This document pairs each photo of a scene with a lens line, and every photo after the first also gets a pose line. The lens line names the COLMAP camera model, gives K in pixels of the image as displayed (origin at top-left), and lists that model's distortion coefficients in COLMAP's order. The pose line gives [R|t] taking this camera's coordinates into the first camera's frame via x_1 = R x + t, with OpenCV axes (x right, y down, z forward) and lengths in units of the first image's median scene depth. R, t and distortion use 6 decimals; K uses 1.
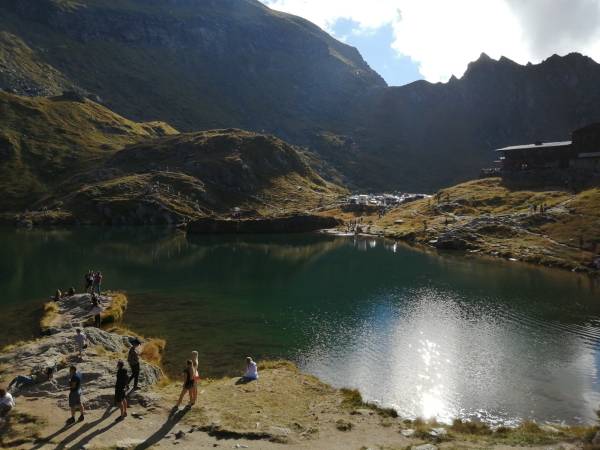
lens RADIAL K [[472.0, 0, 300.0], [0, 472.0, 225.0], [0, 0, 1]] dist [0.001831, -0.004278]
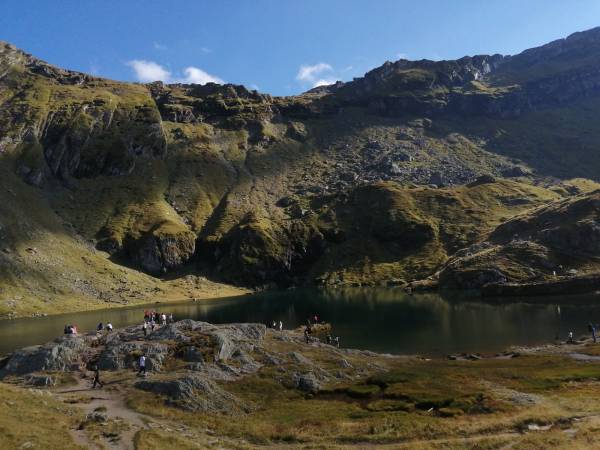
lens RADIAL K [[472.0, 0, 300.0], [0, 472.0, 225.0], [0, 0, 1]] dist [0.001831, -0.004278]
pose [[0.579488, -0.125776, -0.805217, 0.246897], [0.028816, 0.990564, -0.133990, -0.007629], [0.814472, 0.054443, 0.577644, -0.101870]]
